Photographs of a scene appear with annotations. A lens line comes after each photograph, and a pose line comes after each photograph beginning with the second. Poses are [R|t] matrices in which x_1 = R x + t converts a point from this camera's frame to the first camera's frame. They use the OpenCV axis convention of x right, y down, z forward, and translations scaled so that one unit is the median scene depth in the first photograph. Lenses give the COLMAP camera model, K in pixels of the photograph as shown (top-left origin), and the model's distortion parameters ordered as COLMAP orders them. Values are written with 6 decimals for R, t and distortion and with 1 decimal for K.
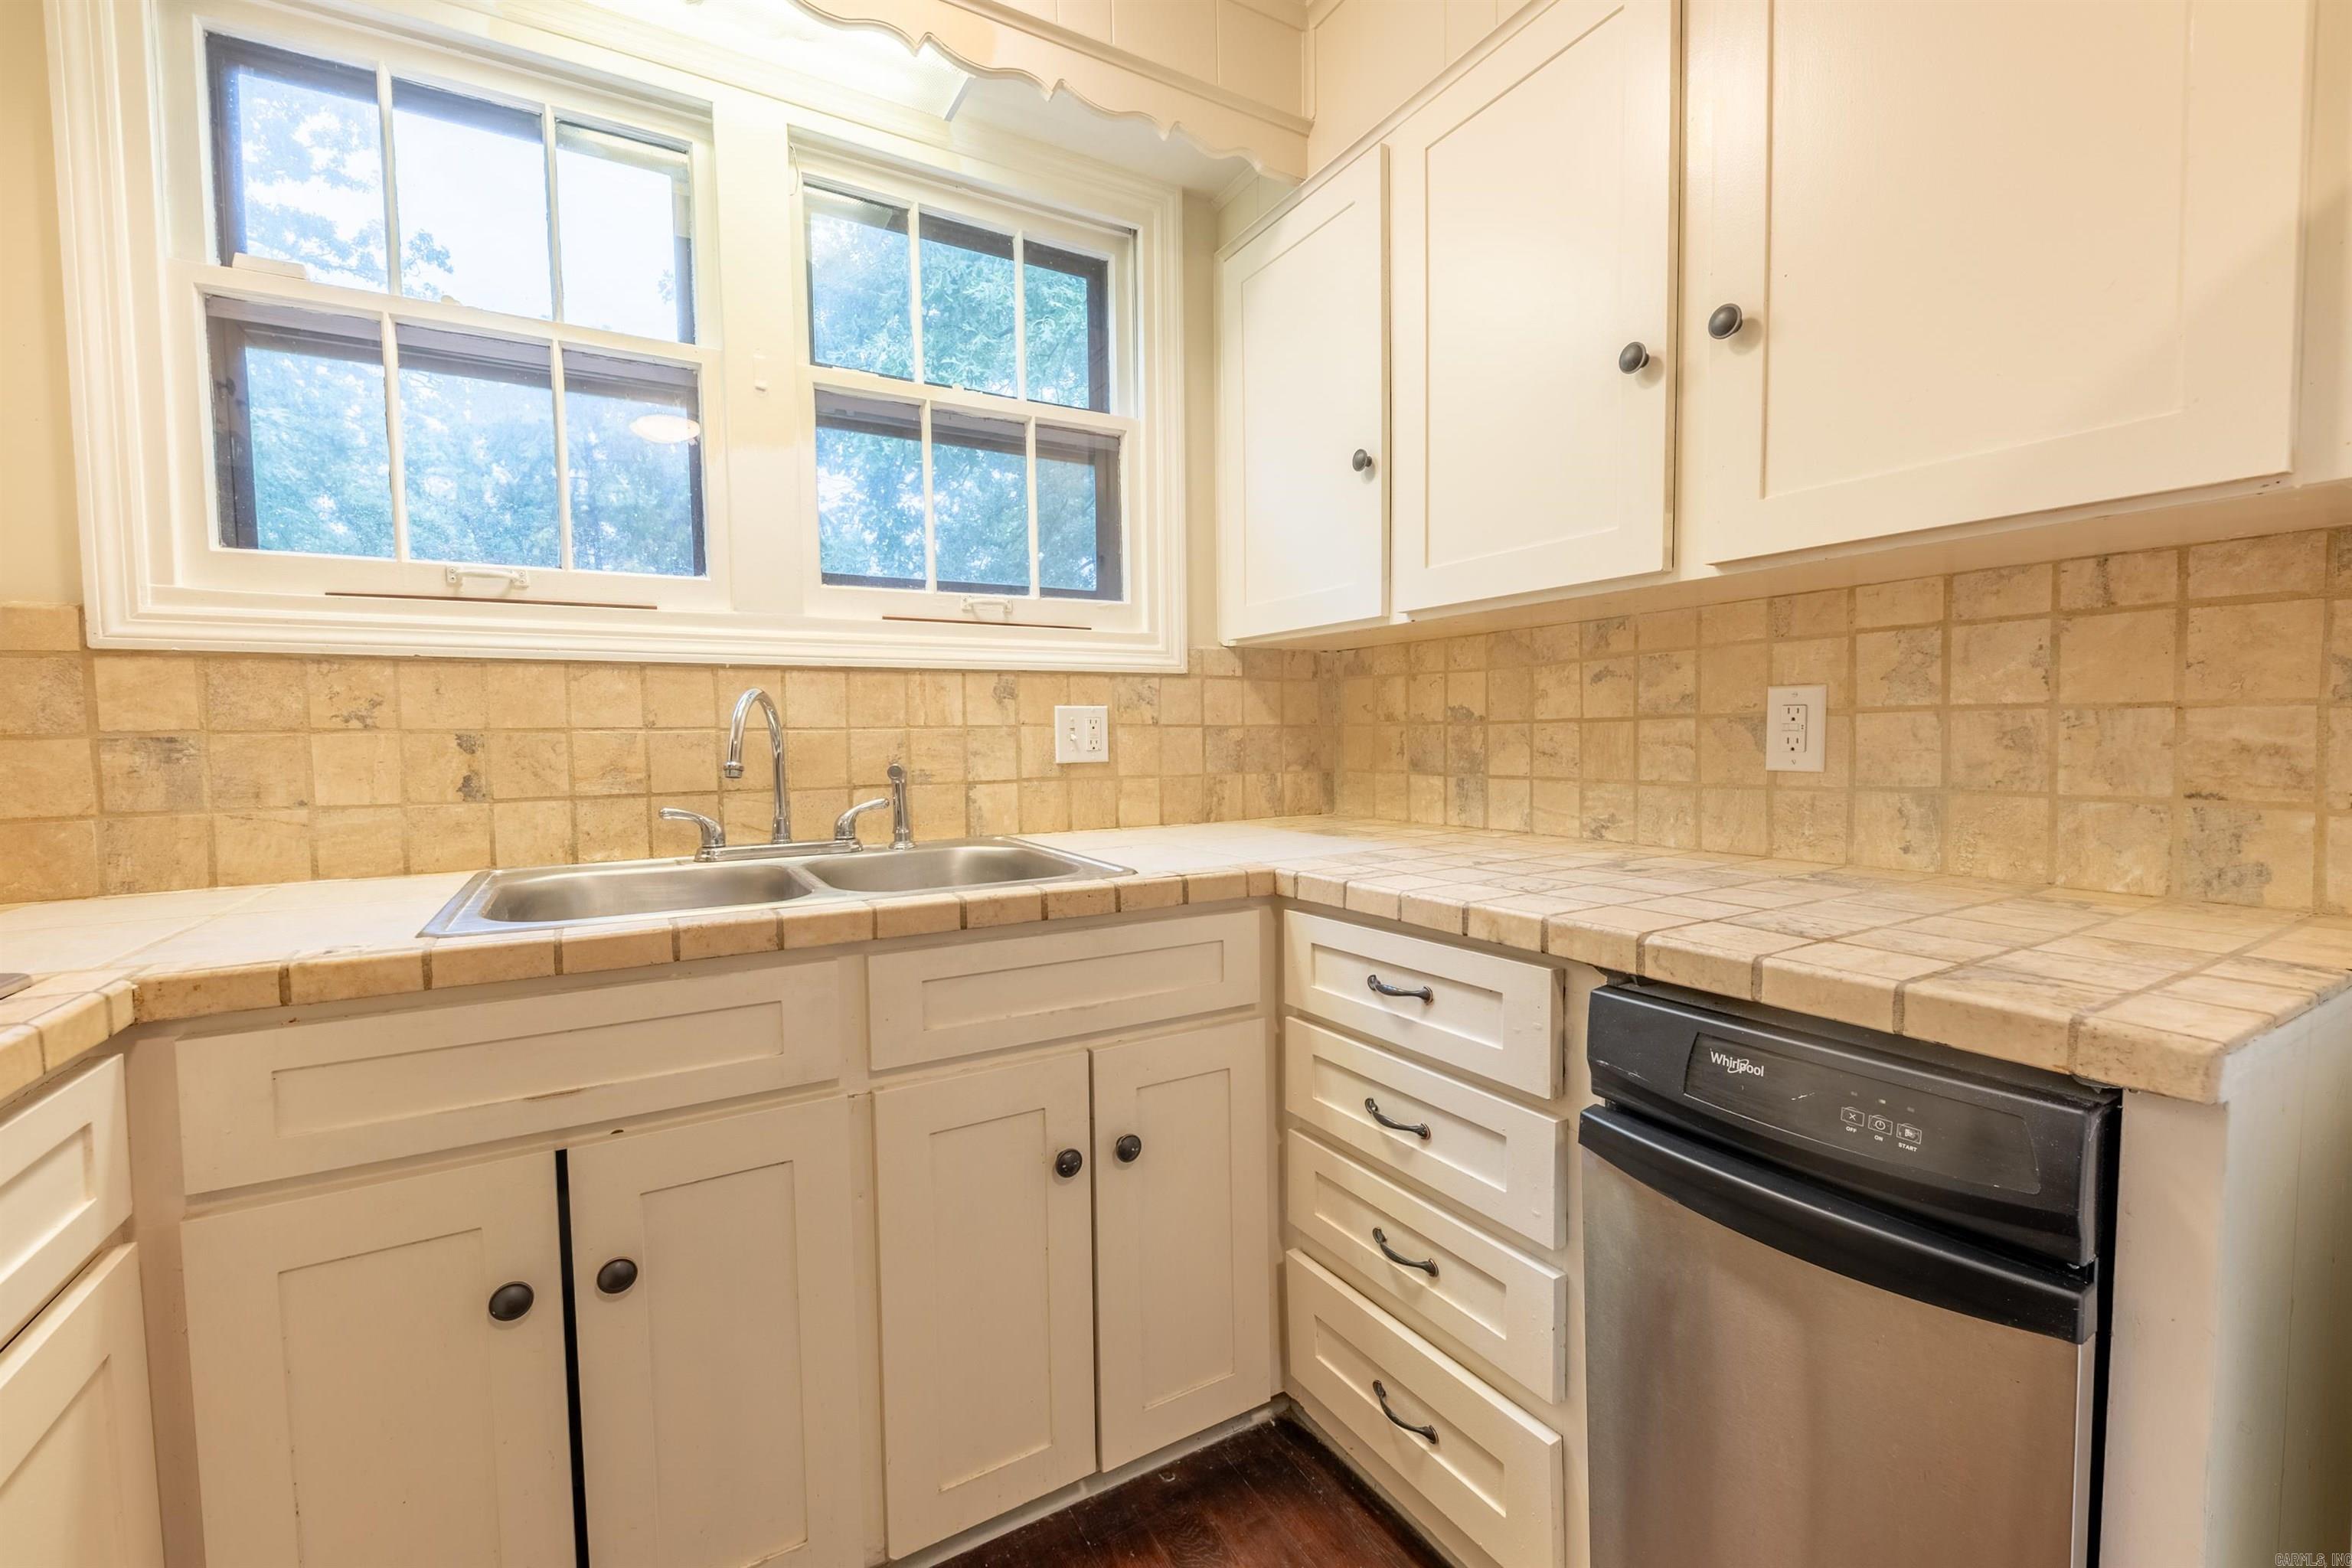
lens RADIAL K [[989.7, 0, 1176.0], [0, 989.7, 784.0], [0, 0, 1]] dist [-0.003194, -0.000293]
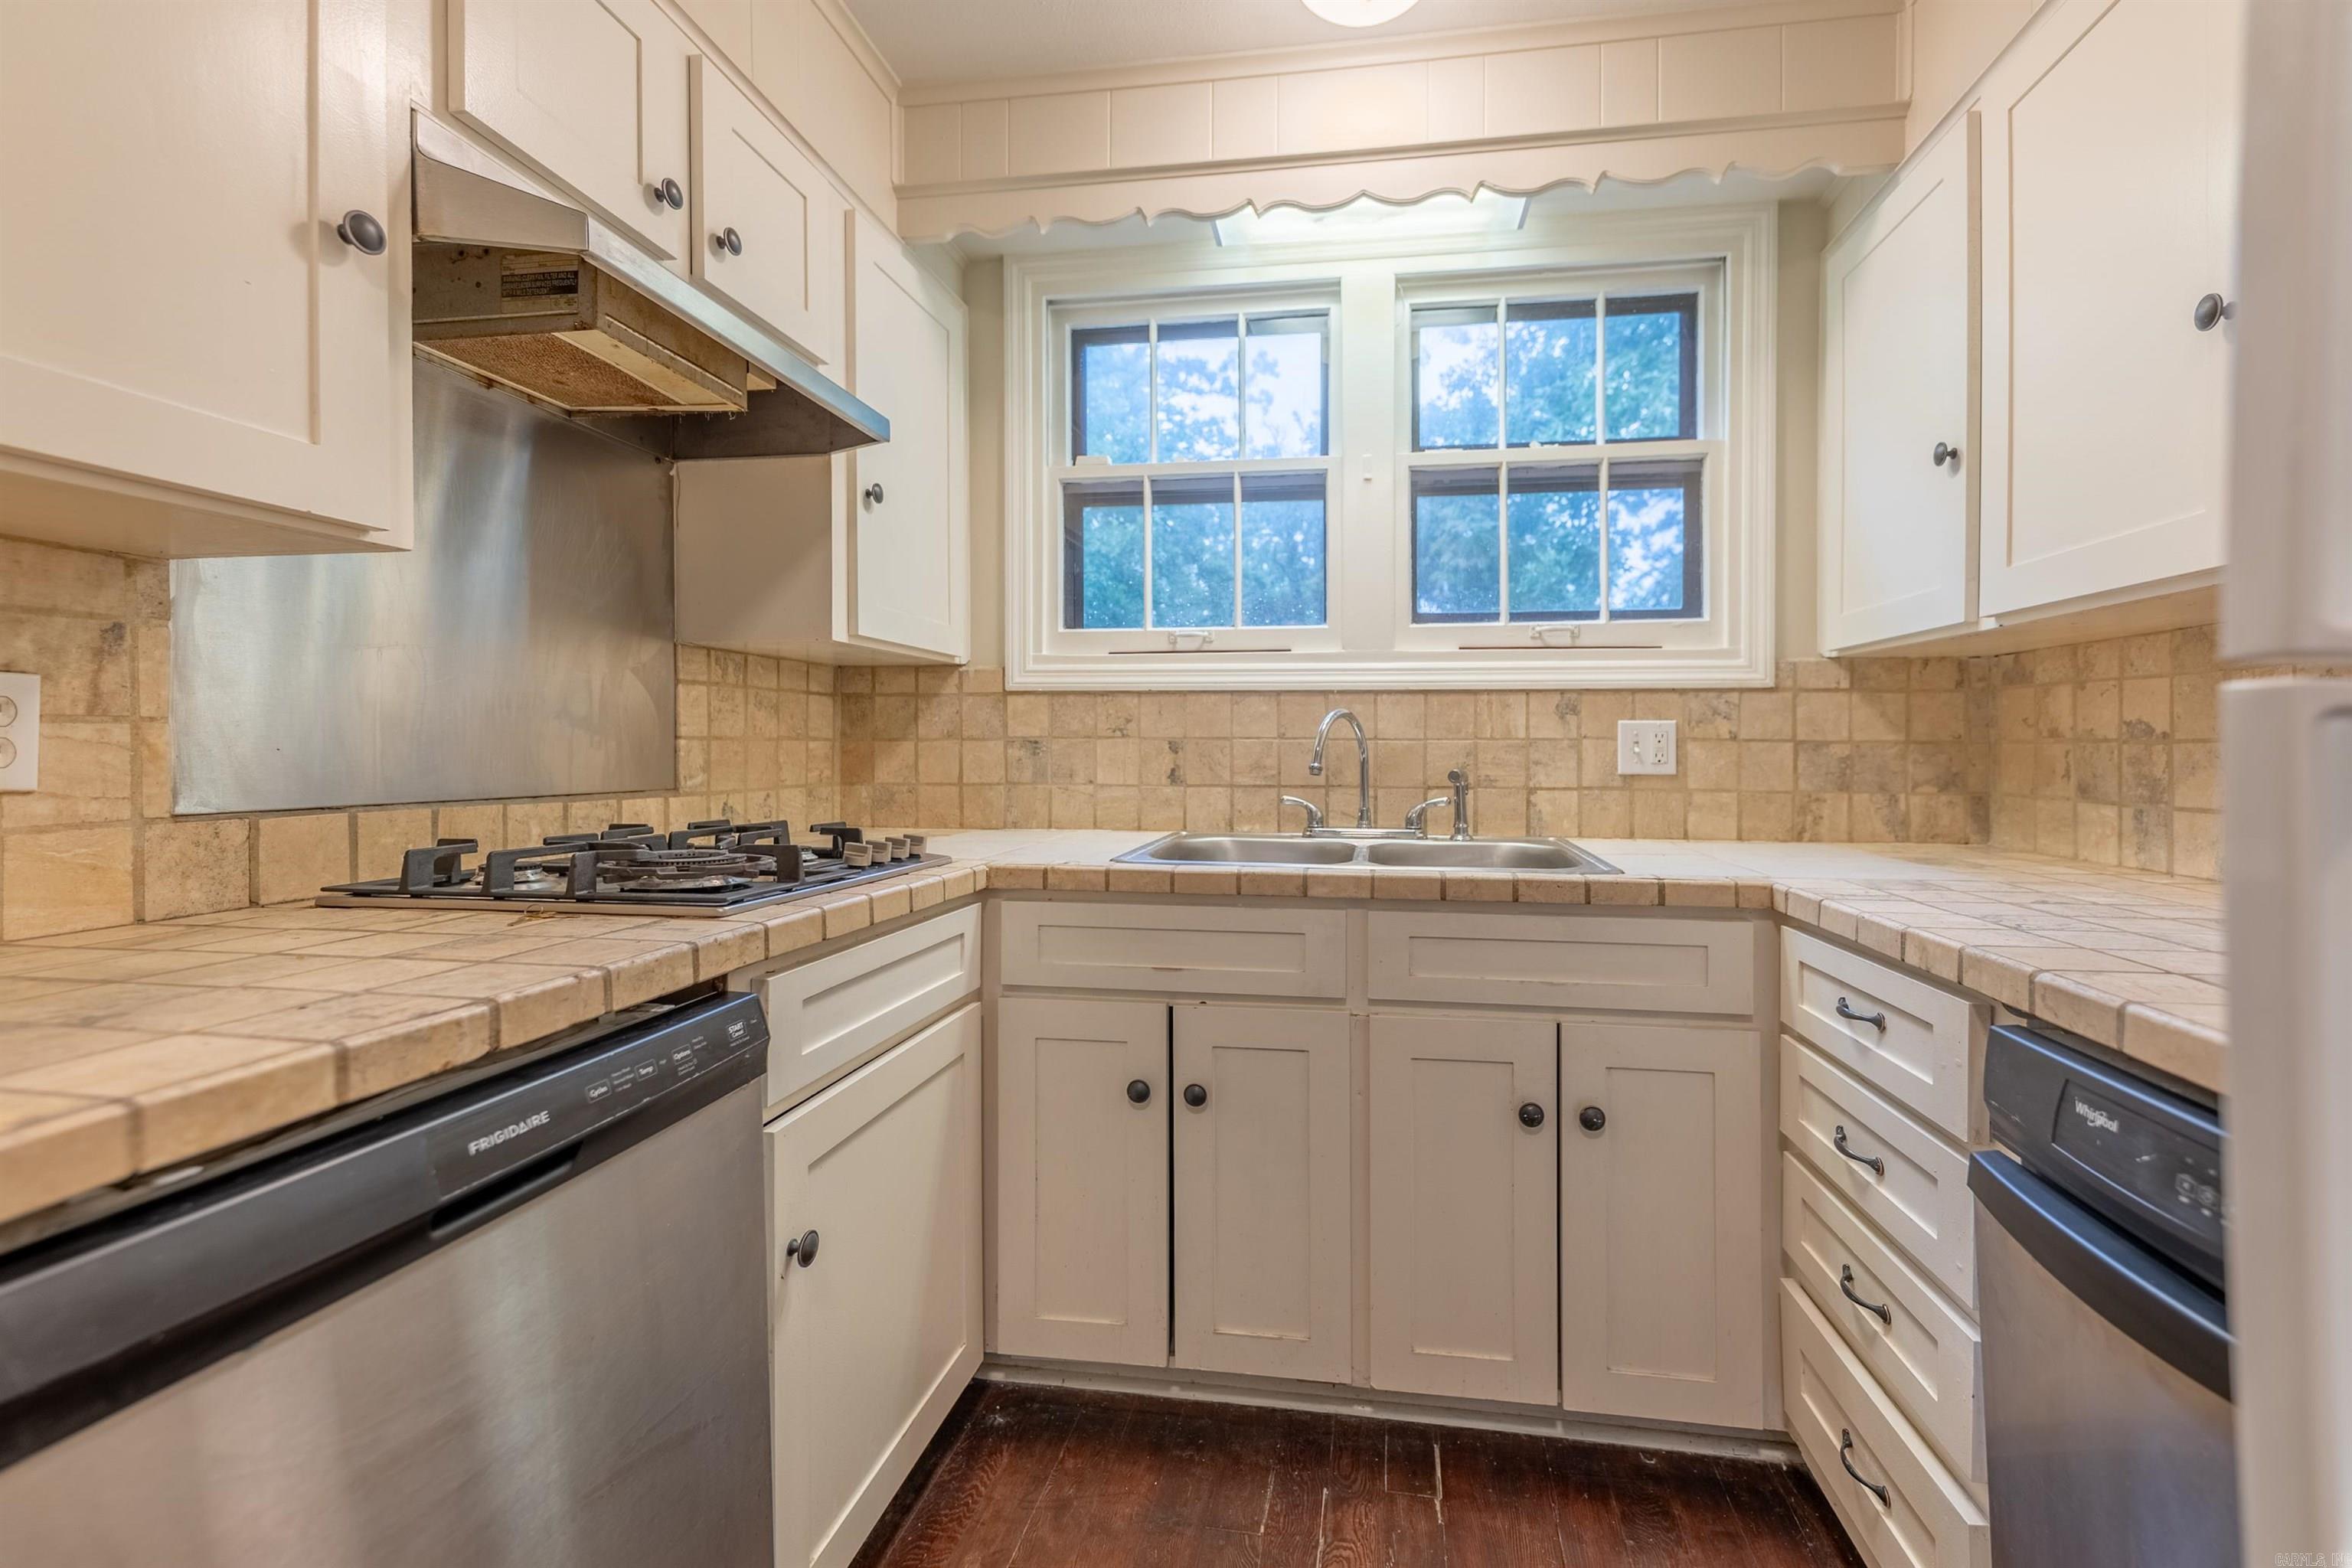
lens RADIAL K [[986.3, 0, 1234.9], [0, 986.3, 751.3], [0, 0, 1]] dist [0.000267, -0.000038]
pose [[0.786693, 0.018087, -0.617080, 0.247291], [-0.045027, 0.998590, -0.028133, 0.003563], [0.615701, 0.049917, 0.786398, -0.112572]]
